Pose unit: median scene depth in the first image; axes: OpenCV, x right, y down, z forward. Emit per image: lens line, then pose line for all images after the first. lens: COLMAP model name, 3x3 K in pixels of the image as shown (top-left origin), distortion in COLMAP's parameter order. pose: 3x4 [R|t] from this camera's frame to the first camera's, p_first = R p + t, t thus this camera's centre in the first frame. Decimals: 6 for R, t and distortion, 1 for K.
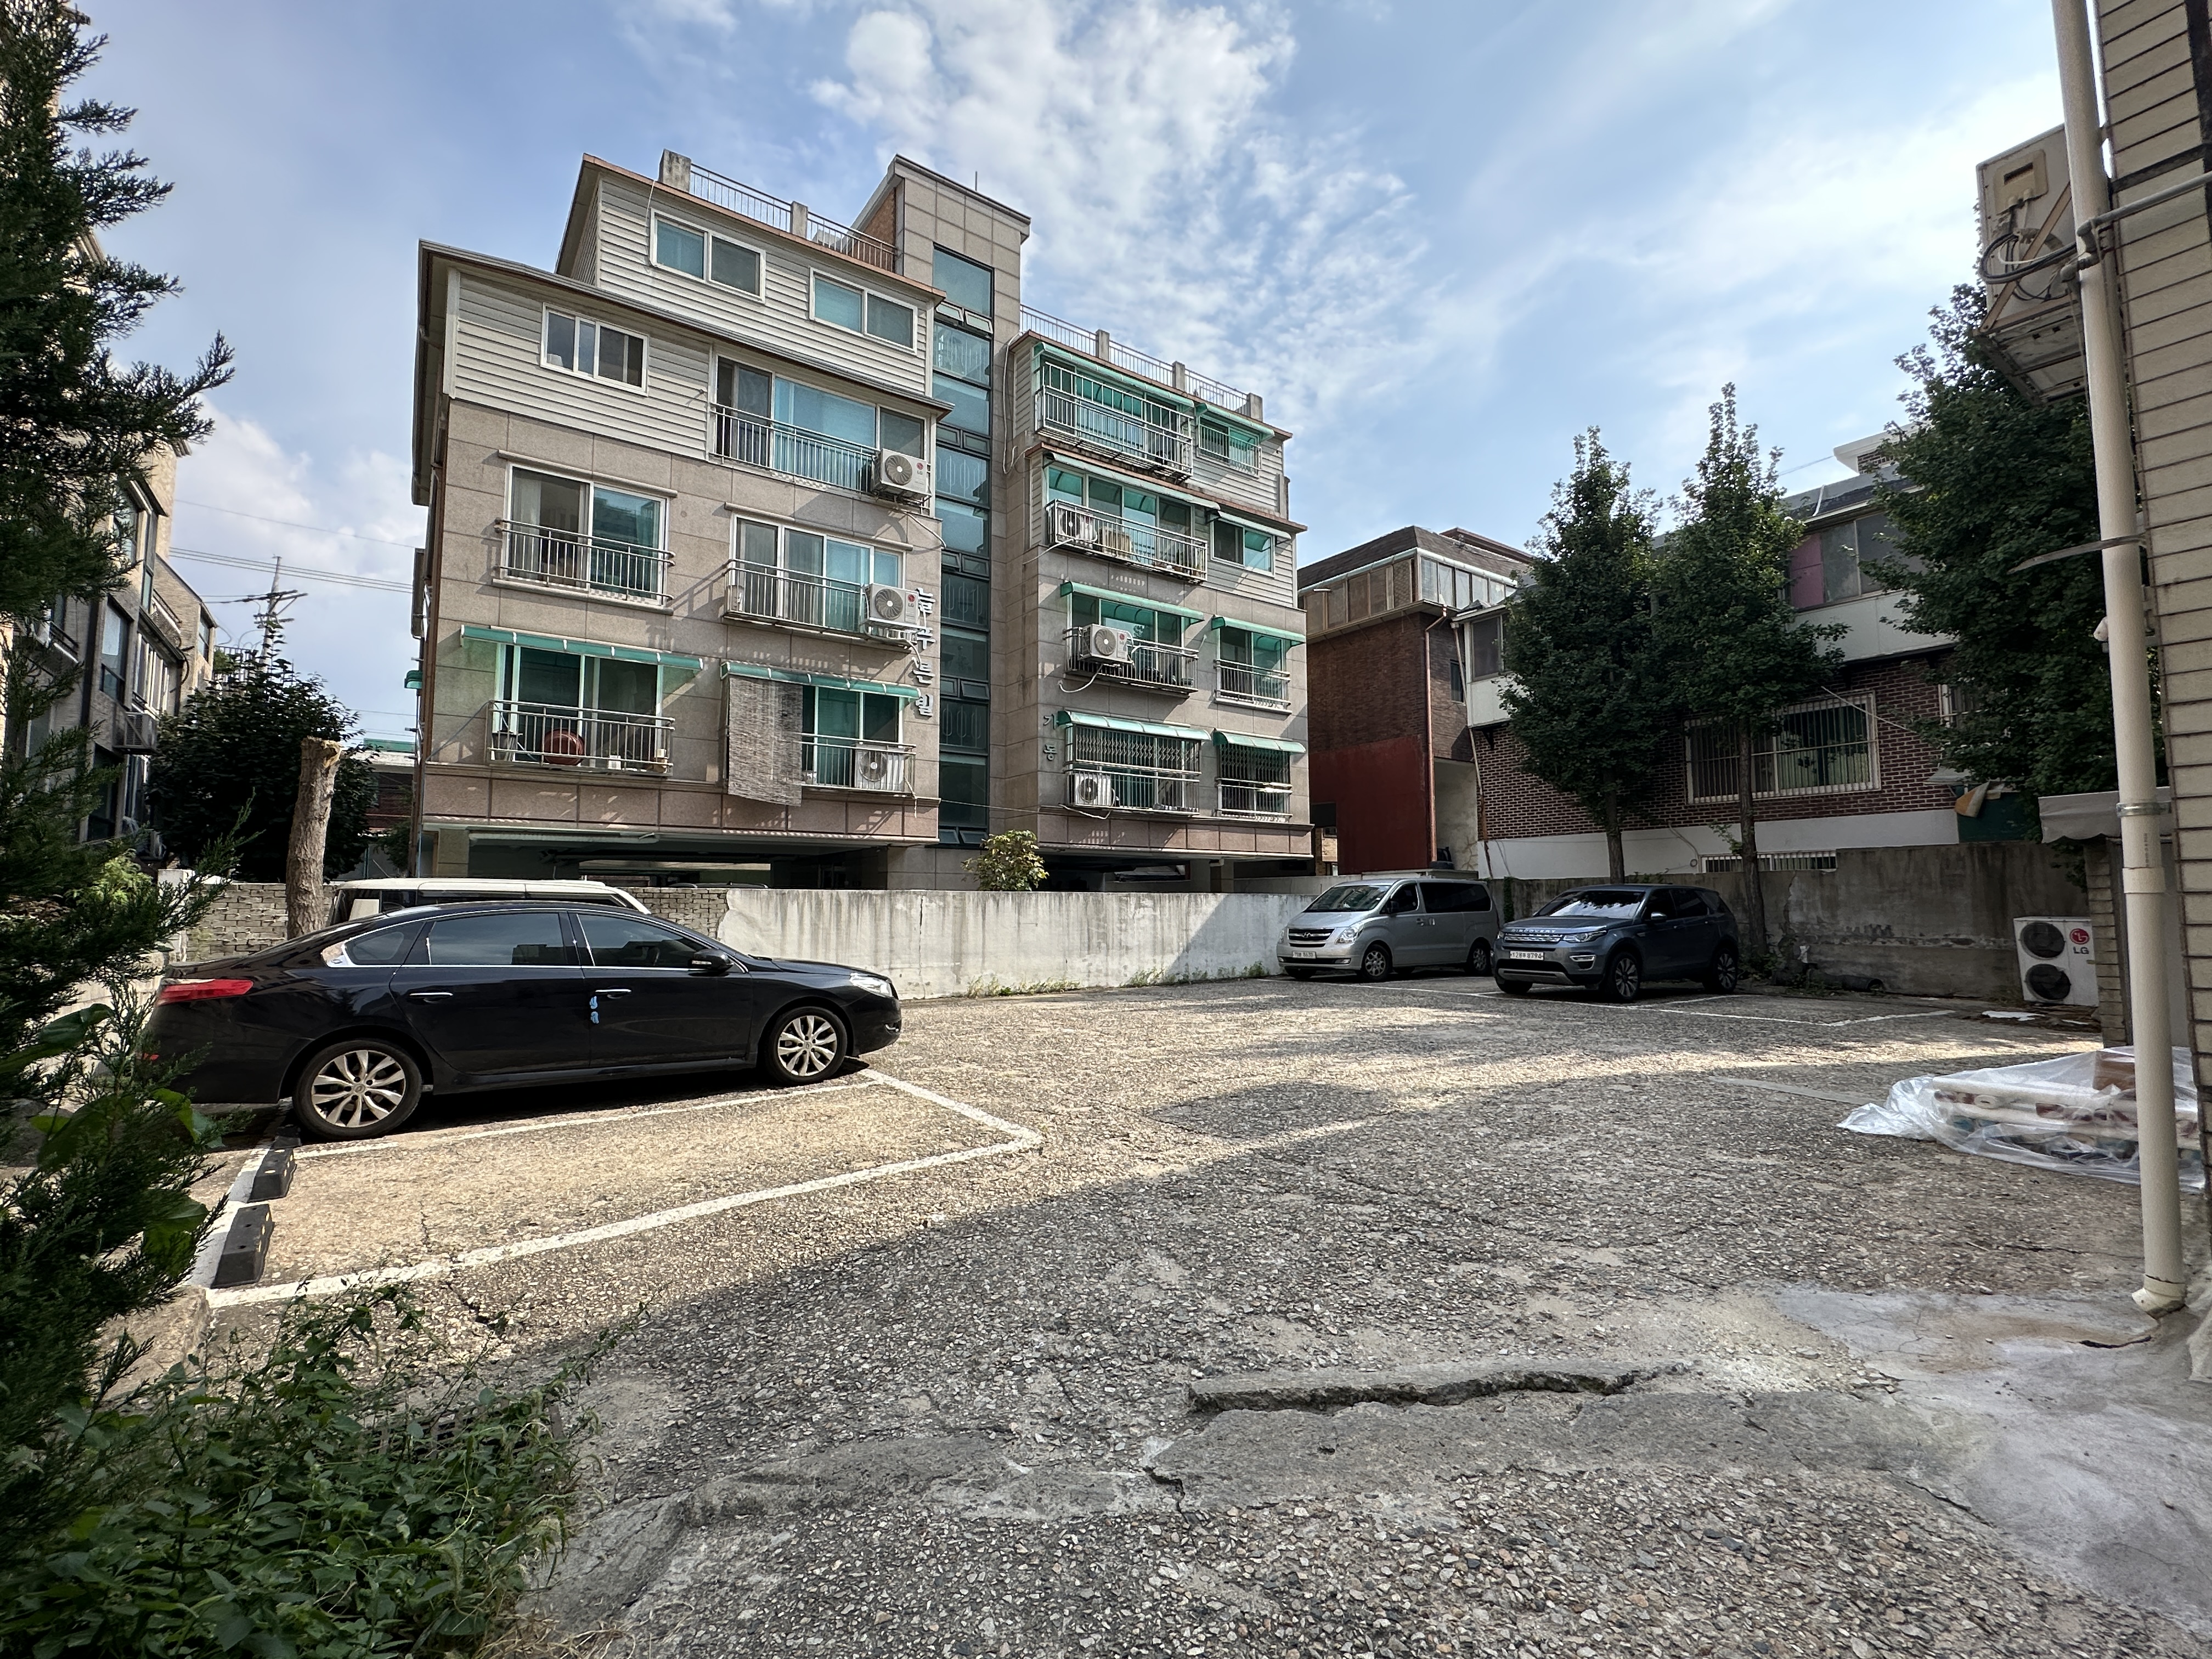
lens RADIAL K [[973.0, 0, 1111.8], [0, 973.0, 822.1], [0, 0, 1]] dist [-0.013761, 0.000163]
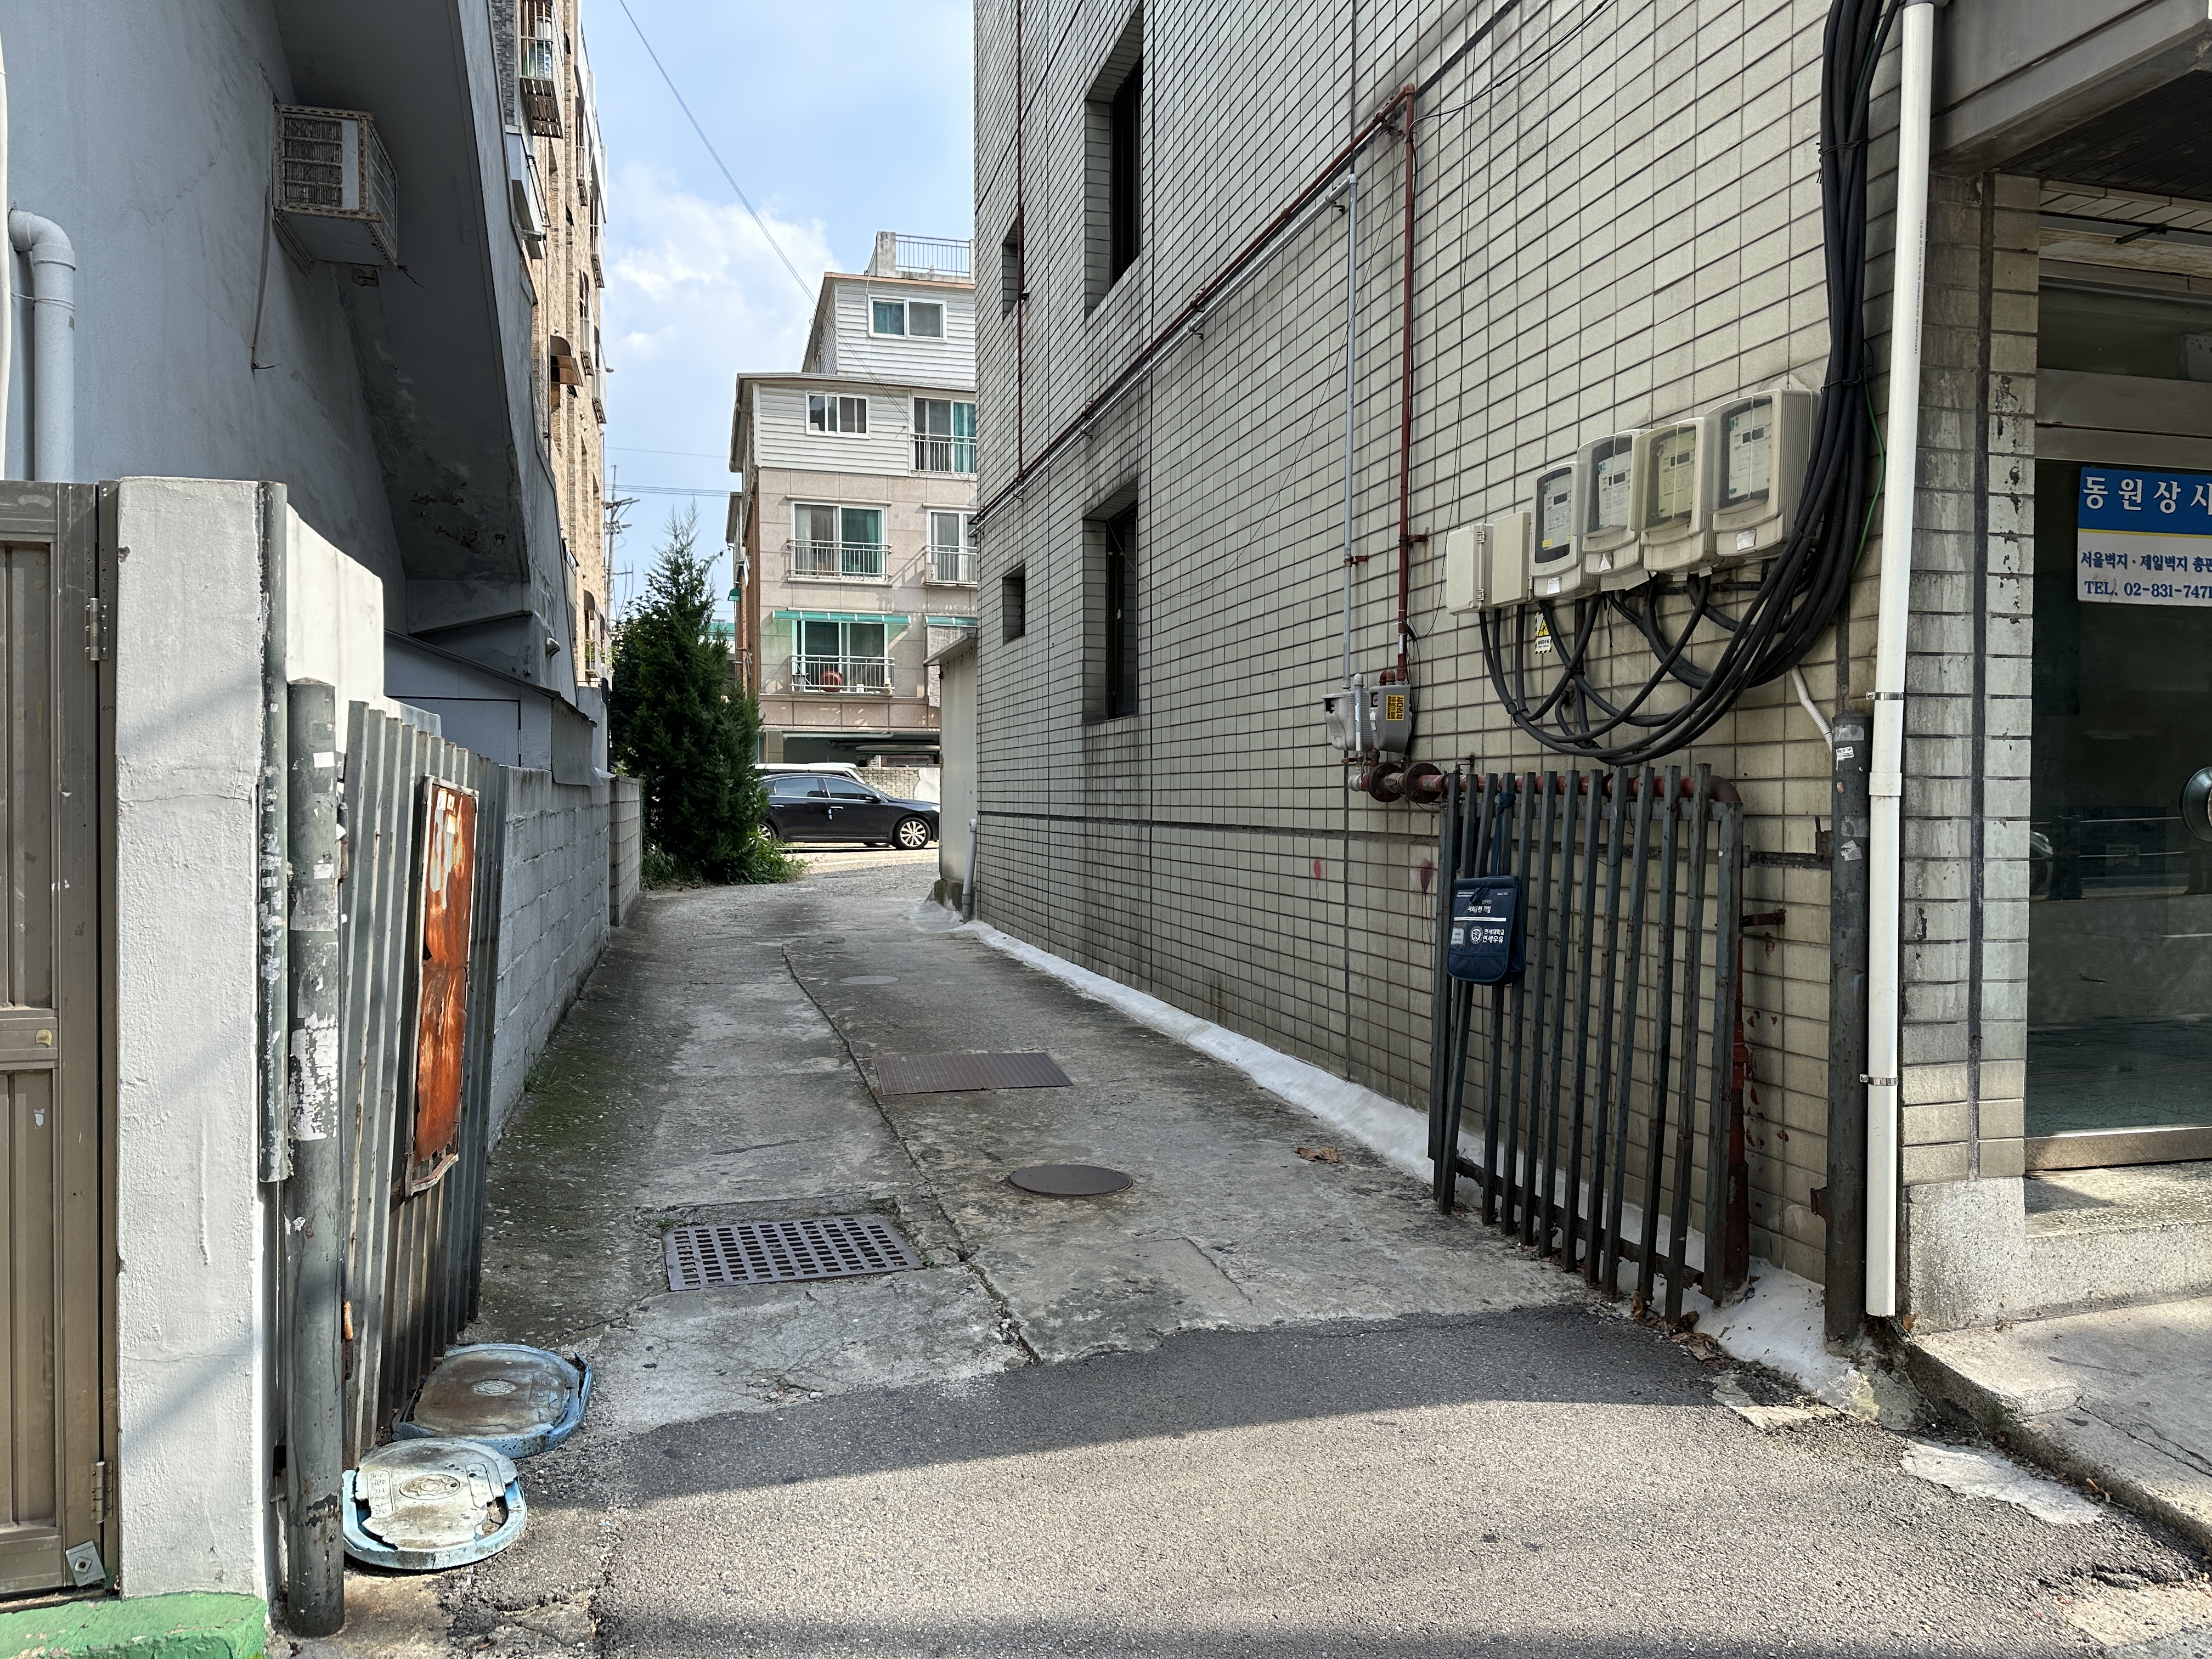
lens RADIAL K [[1502.8, 0, 1106.3], [0, 1502.8, 838.5], [0, 0, 1]] dist [0.003715, -0.008058]
pose [[0.932432, 0.014052, -0.361072, 0.708713], [0.027757, 0.993506, 0.110345, -0.074413], [0.360278, -0.112911, 0.925986, -1.090470]]
